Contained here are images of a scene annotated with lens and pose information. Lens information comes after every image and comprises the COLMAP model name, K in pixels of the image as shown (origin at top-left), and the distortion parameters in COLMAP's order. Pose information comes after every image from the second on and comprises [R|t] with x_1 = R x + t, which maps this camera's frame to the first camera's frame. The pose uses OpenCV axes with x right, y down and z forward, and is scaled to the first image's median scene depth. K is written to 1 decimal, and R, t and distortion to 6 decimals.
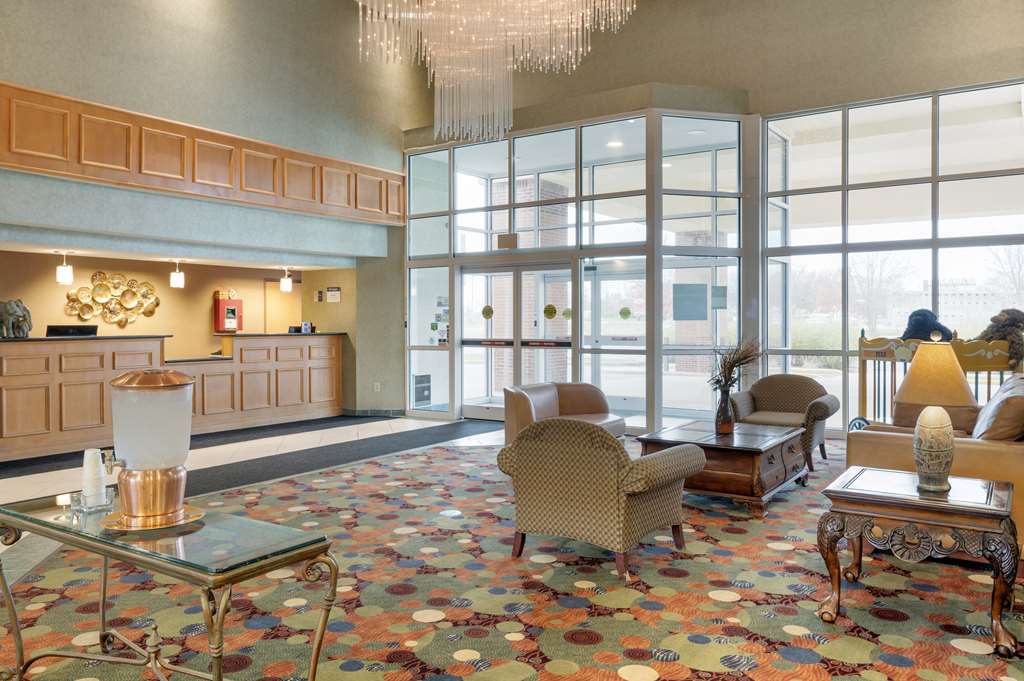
lens RADIAL K [[761.2, 0, 512.0], [0, 761.2, 340.5], [0, 0, 1]] dist [-0.000246, -0.000445]
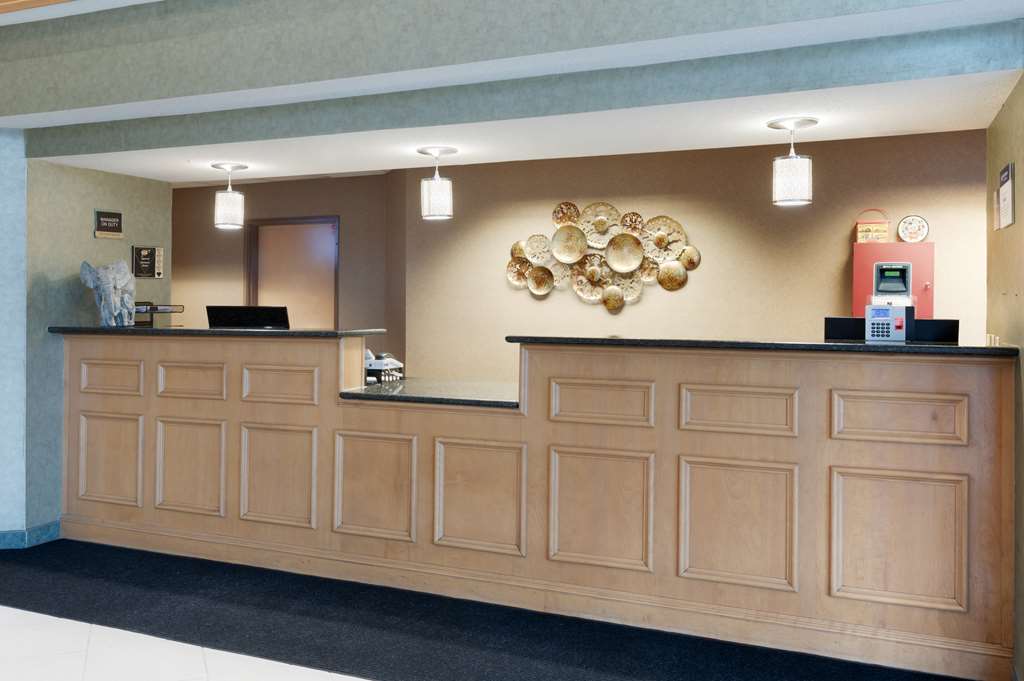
lens RADIAL K [[858.3, 0, 512.0], [0, 858.3, 340.5], [0, 0, 1]] dist [-0.000638, -0.000220]
pose [[0.192015, 0.048528, -0.980191, 0.017925], [-0.029364, 0.998614, 0.043688, -0.021591], [0.980953, 0.020393, 0.193174, 0.830605]]
